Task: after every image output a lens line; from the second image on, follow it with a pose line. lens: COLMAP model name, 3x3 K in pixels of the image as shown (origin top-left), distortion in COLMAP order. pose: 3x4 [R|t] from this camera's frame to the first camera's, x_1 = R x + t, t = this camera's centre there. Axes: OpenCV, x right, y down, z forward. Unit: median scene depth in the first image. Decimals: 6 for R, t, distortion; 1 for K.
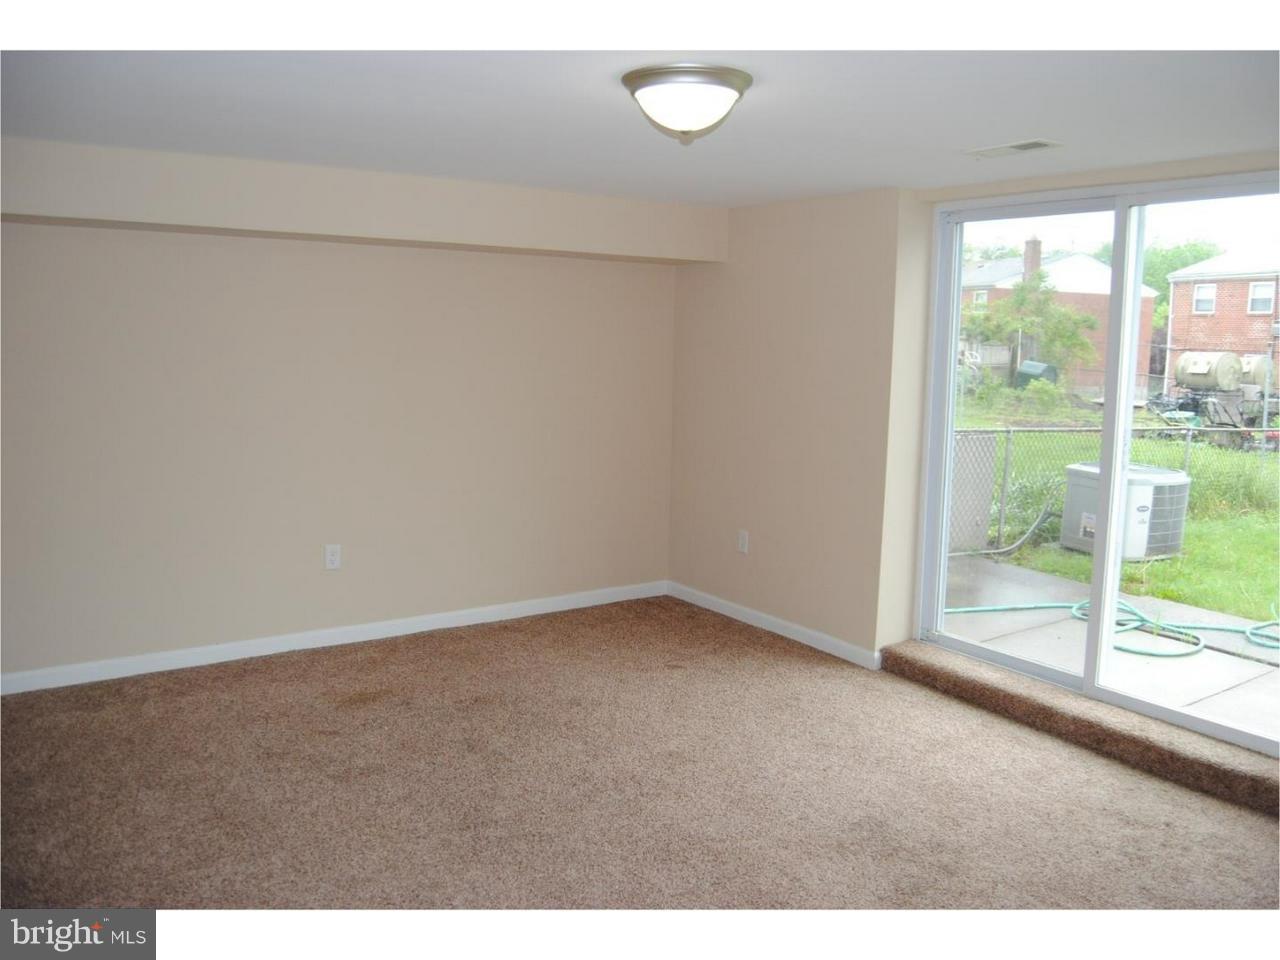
lens RADIAL K [[1012.1, 0, 650.9], [0, 1012.1, 475.4], [0, 0, 1]] dist [-0.066405, 0.002074]
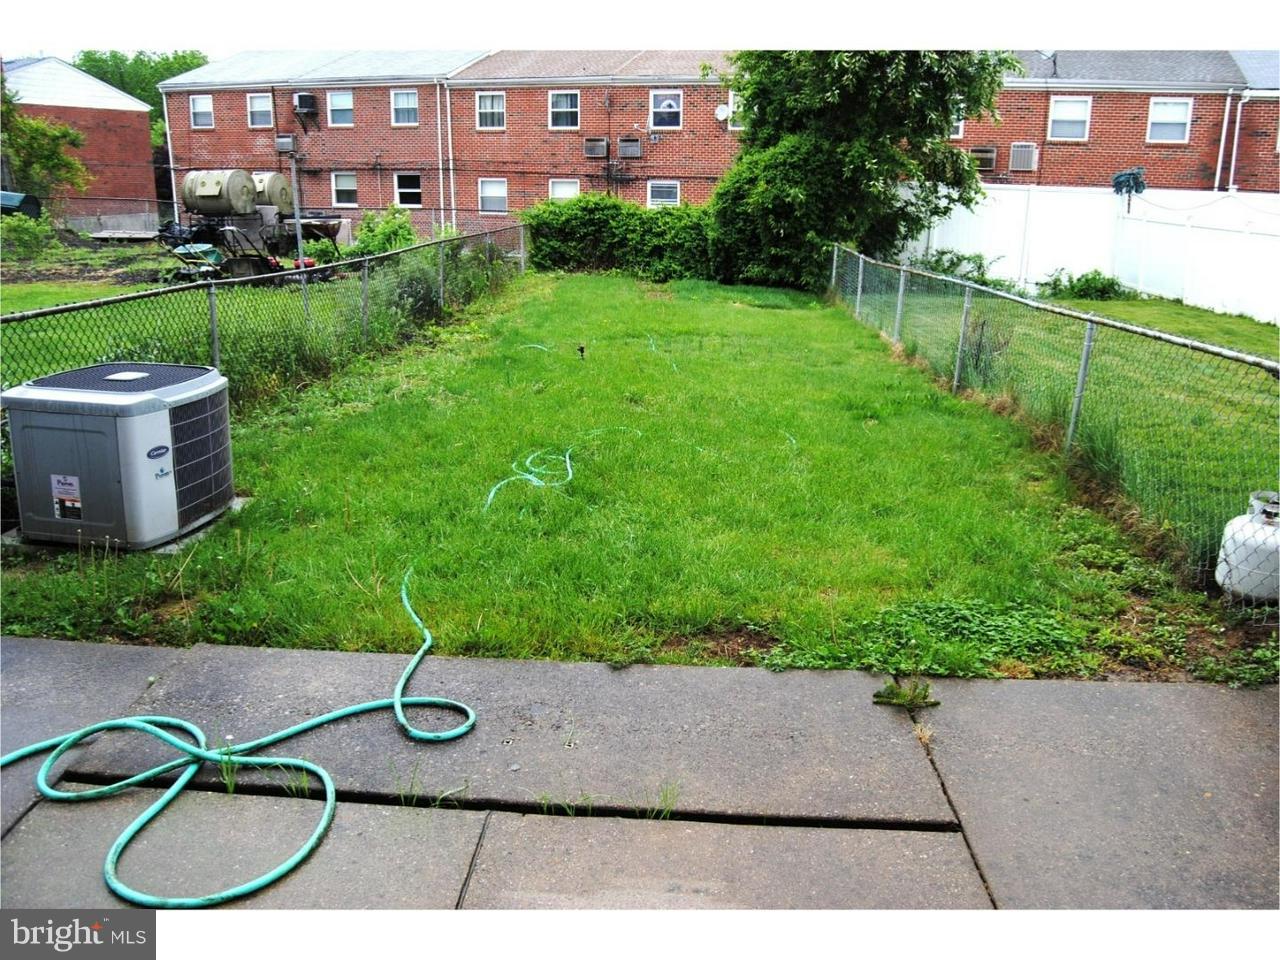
lens RADIAL K [[1012.1, 0, 639.6], [0, 1012.1, 467.1], [0, 0, 1]] dist [-0.066405, 0.002074]
pose [[0.622606, -0.229683, 0.748069, 0.079999], [0.105109, 0.971838, 0.210908, -0.015789], [-0.775444, -0.052684, 0.629215, 0.144487]]
